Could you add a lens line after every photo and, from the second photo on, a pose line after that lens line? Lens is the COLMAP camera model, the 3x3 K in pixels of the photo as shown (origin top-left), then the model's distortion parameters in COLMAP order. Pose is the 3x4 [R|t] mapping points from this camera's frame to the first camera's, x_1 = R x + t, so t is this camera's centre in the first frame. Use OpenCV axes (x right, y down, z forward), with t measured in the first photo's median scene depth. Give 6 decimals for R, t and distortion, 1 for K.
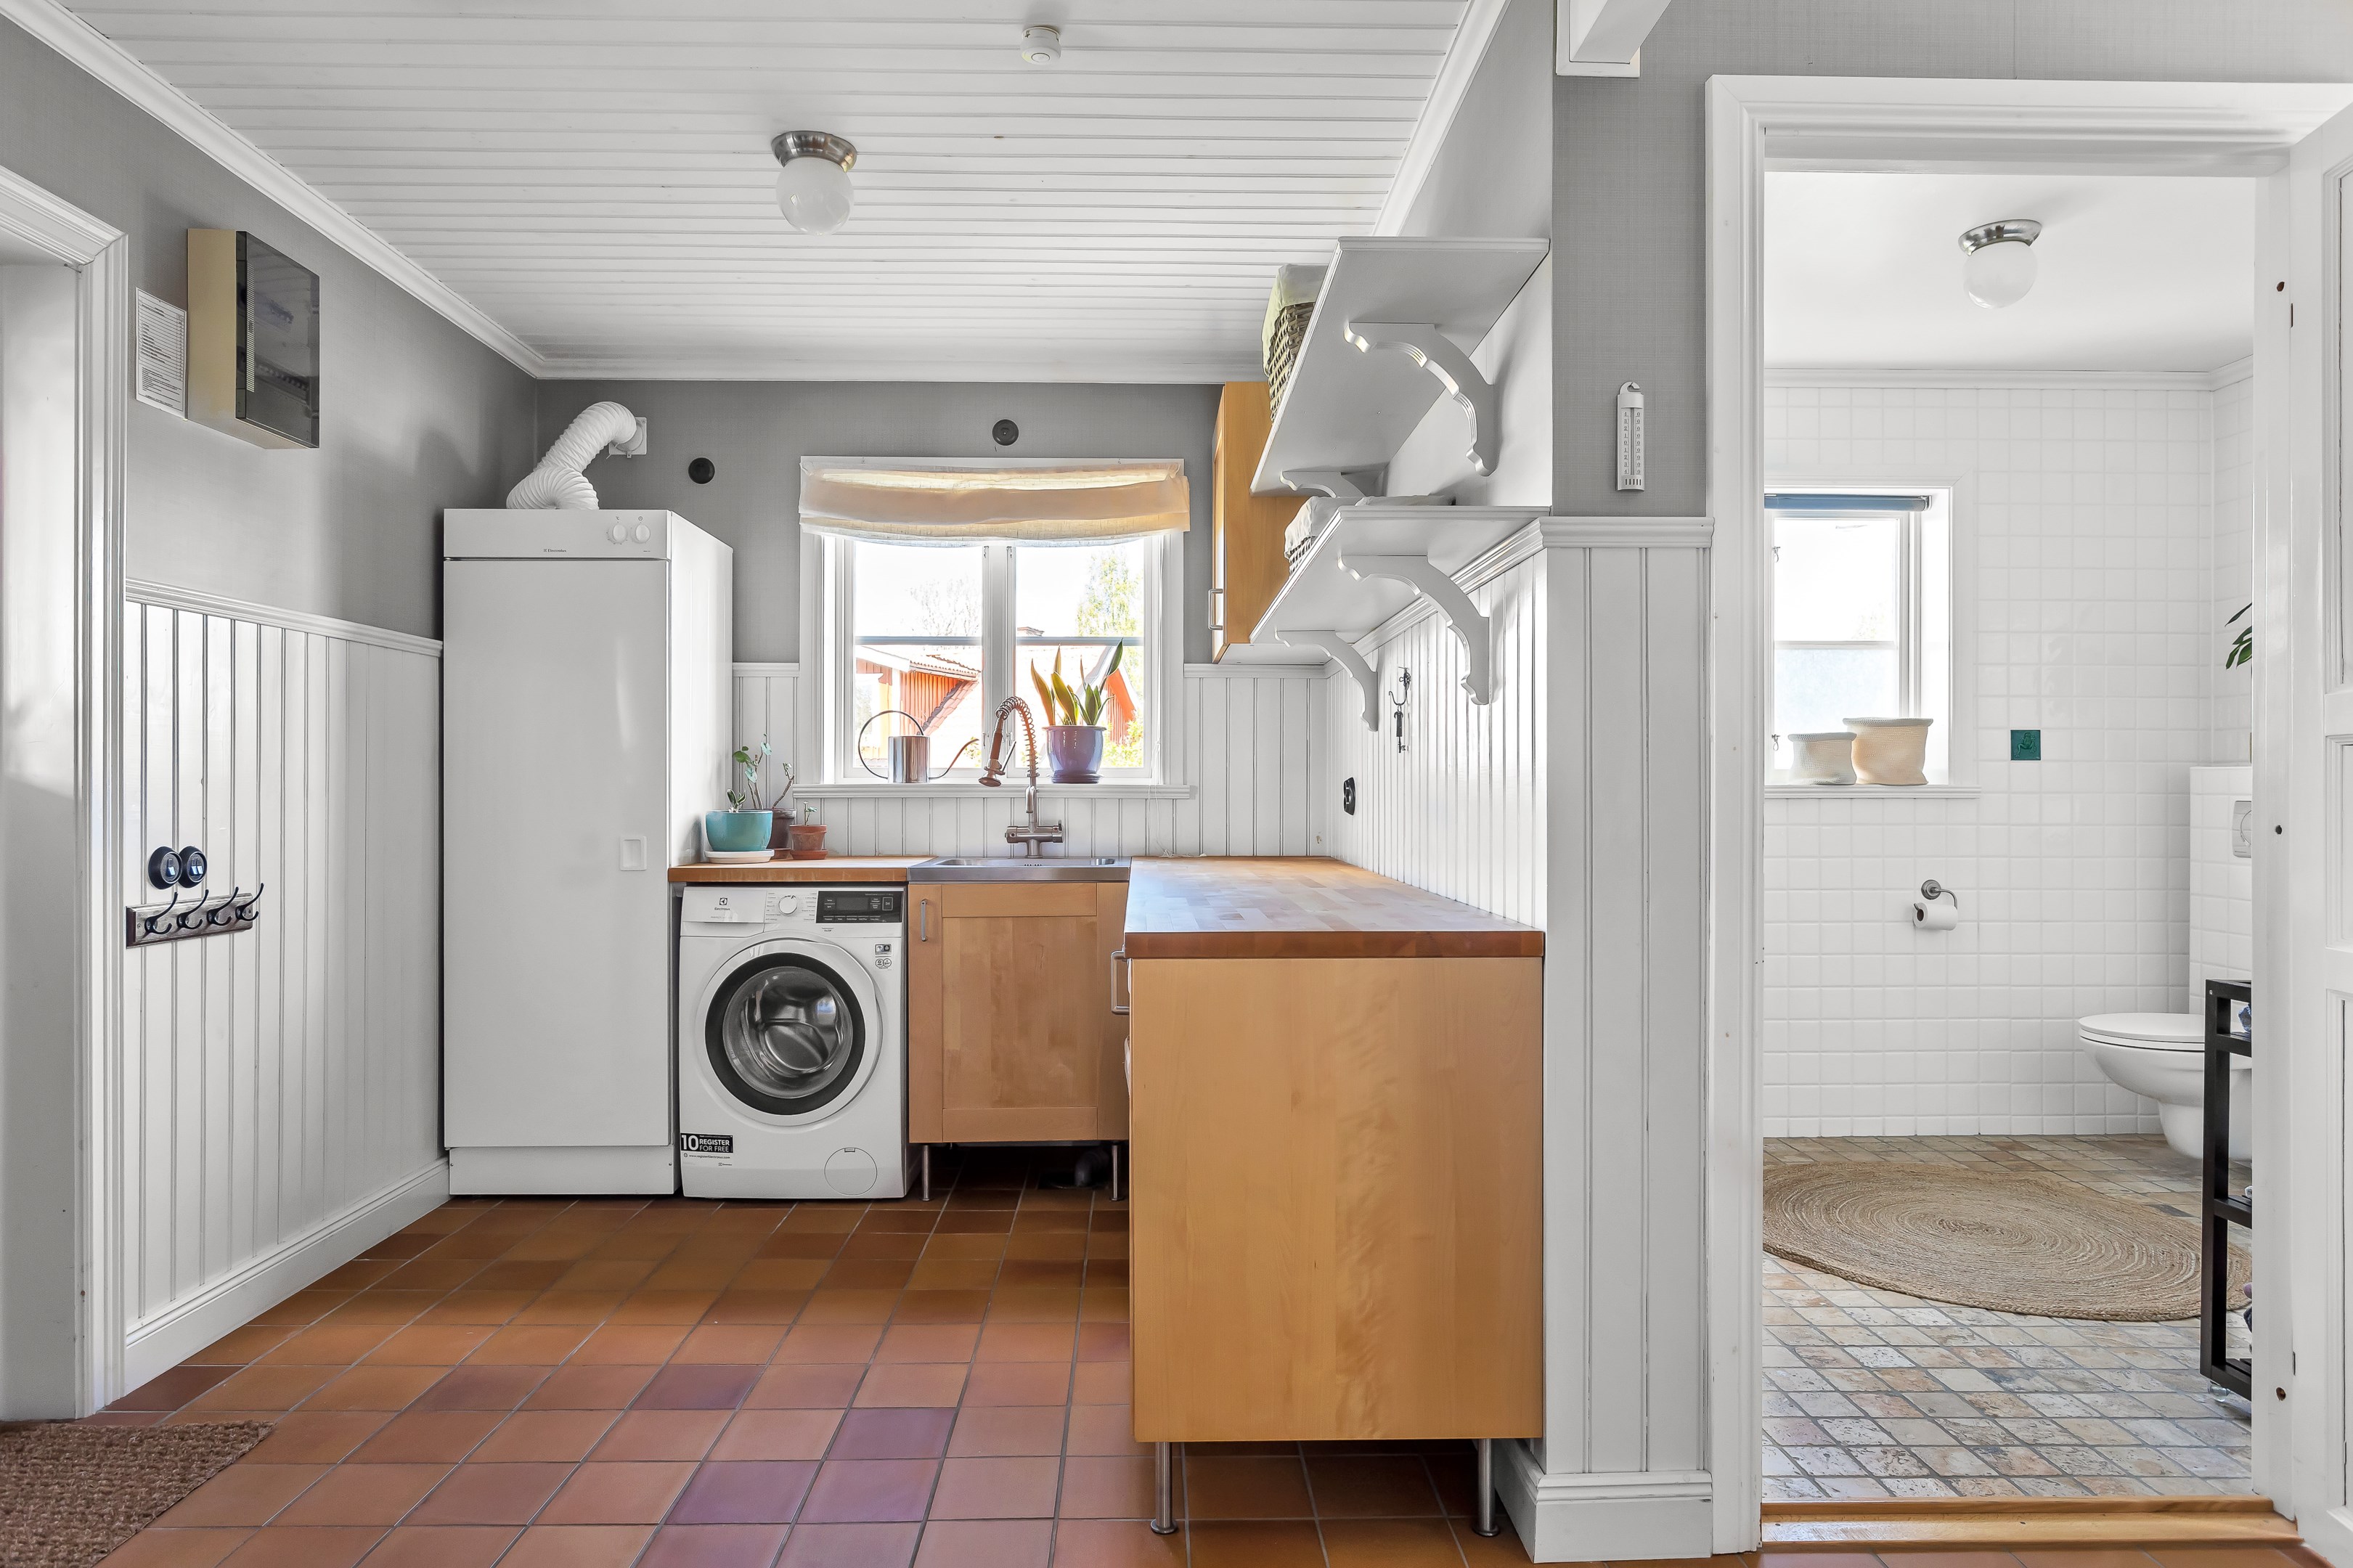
lens RADIAL K [[1370.1, 0, 1171.0], [0, 1370.1, 790.2], [0, 0, 1]] dist [-0.018581, 0.000662]
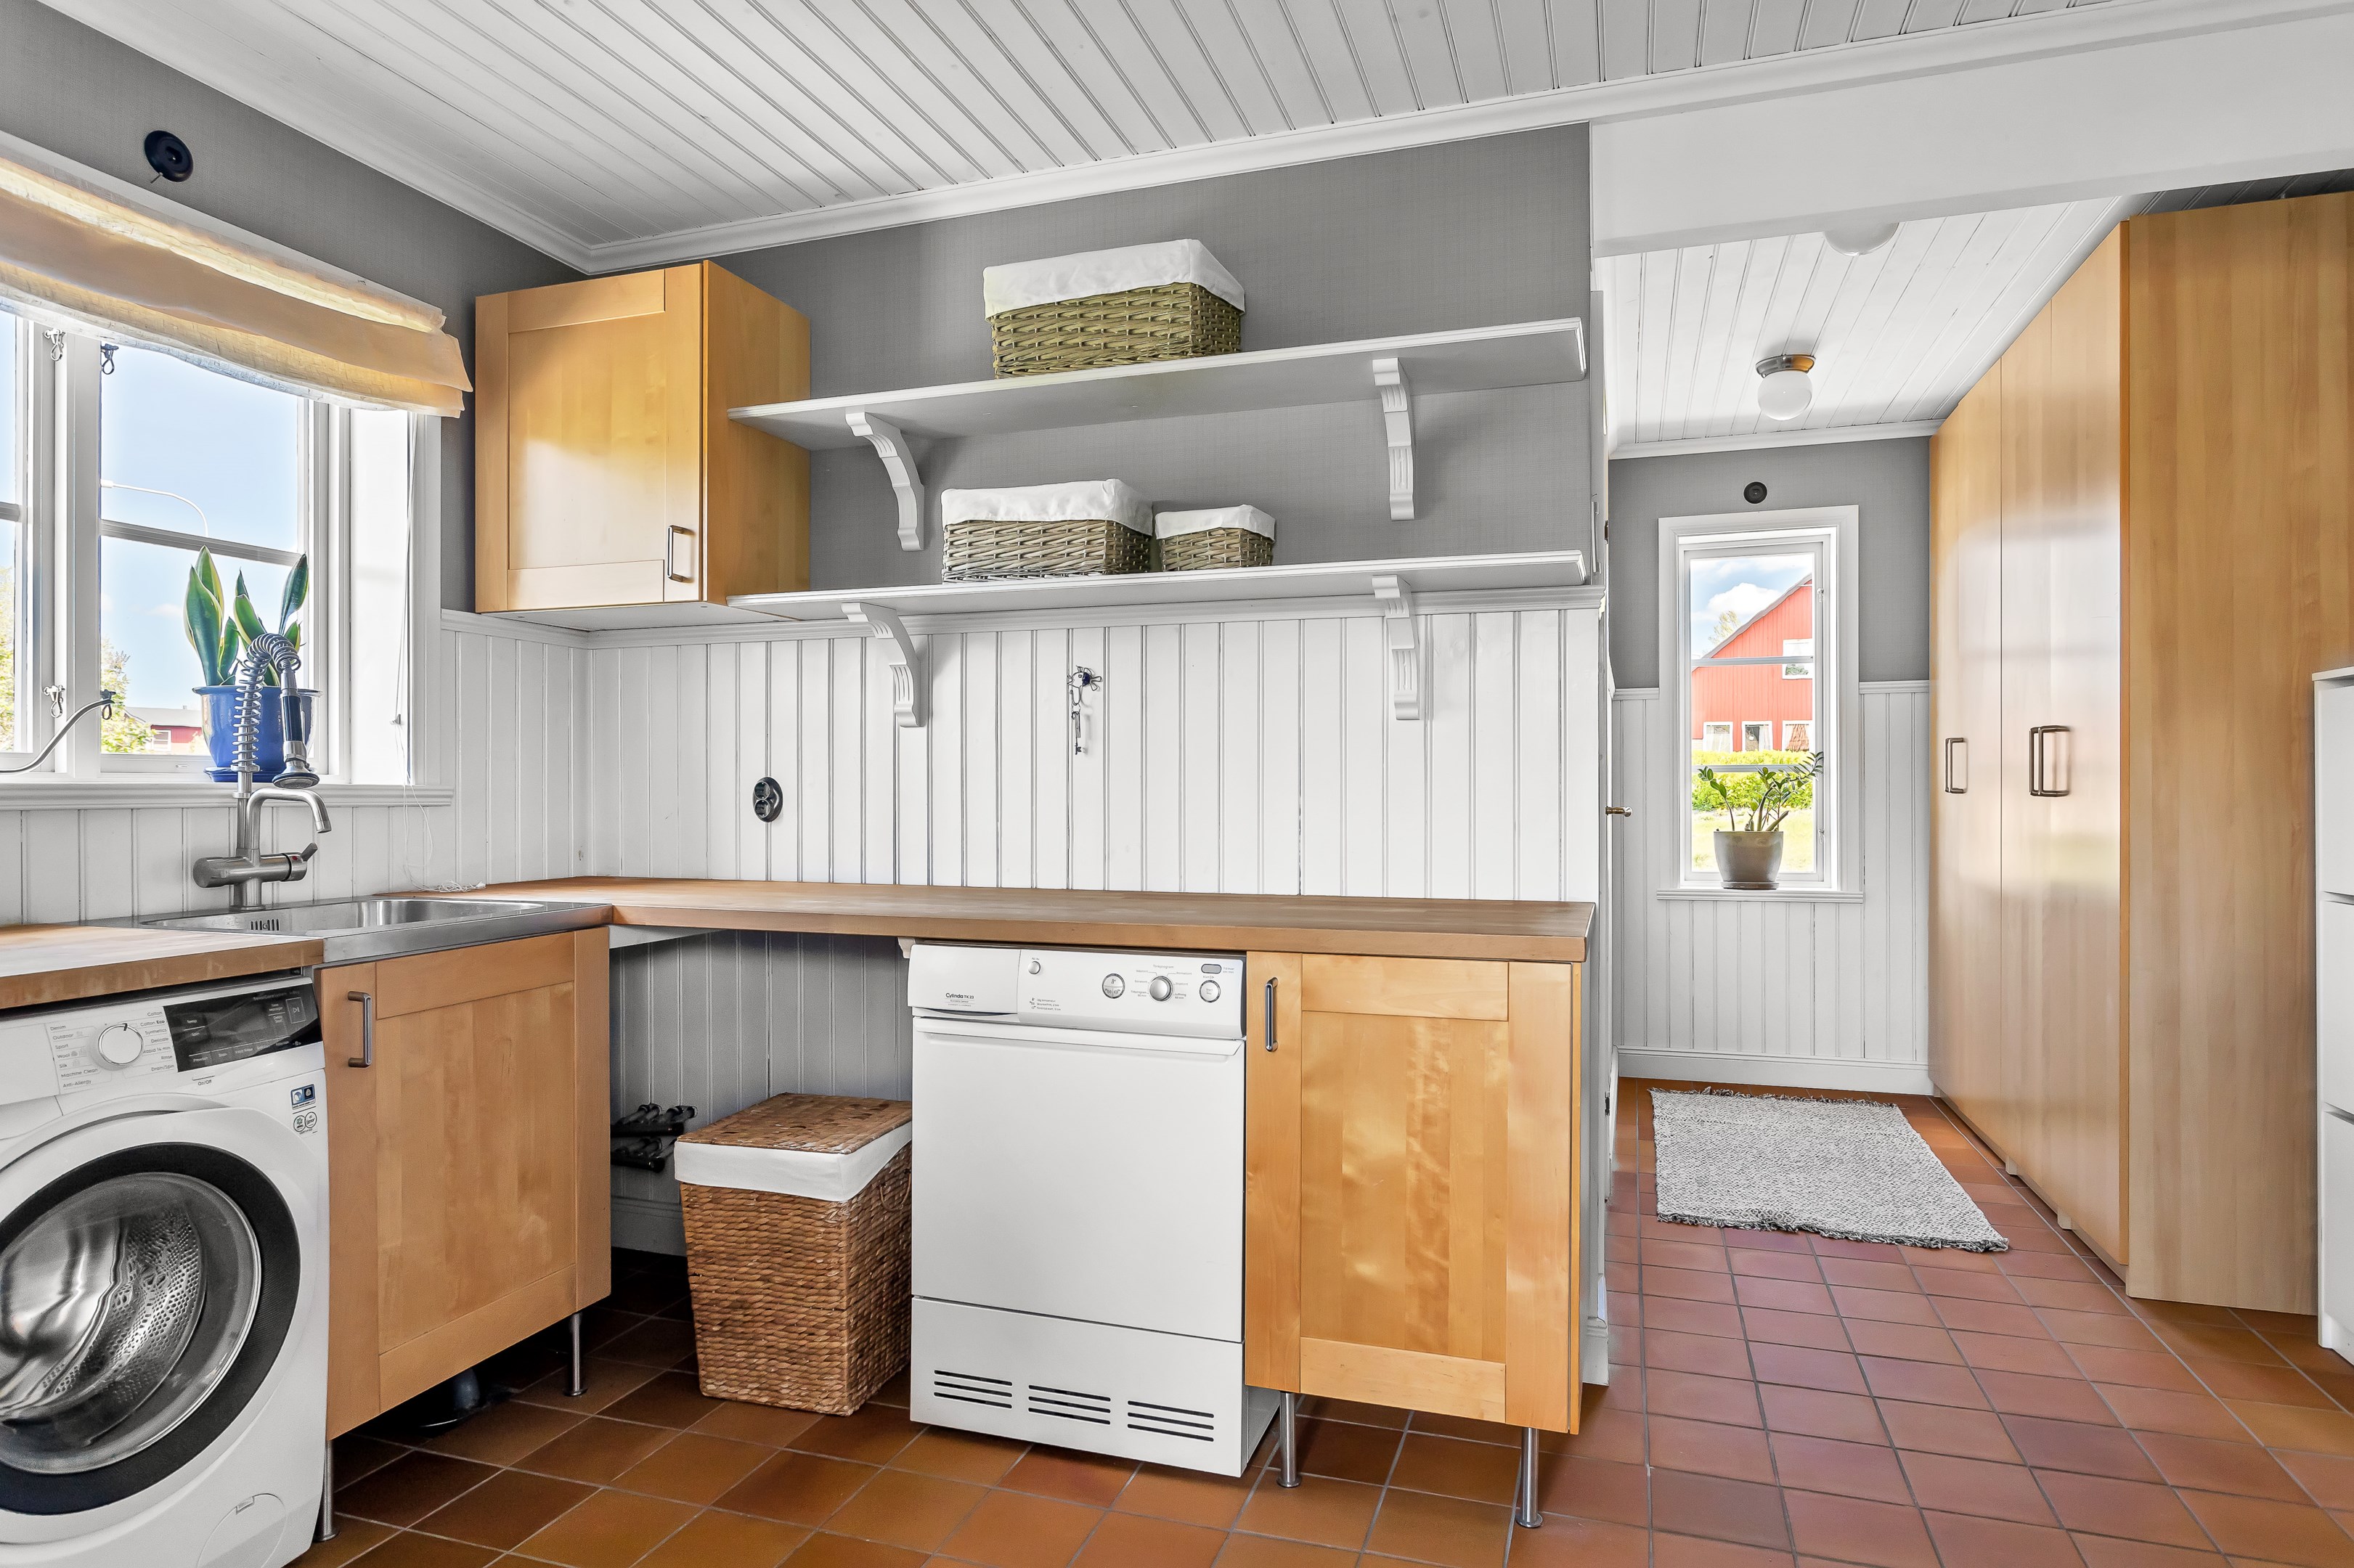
lens RADIAL K [[1370.6, 0, 1173.7], [0, 1370.6, 779.5], [0, 0, 1]] dist [-0.018581, 0.000662]
pose [[0.318548, 0.004161, 0.947898, -0.597592], [-0.000478, 0.999991, -0.004229, -0.004886], [-0.947907, 0.000894, 0.318547, 0.505267]]
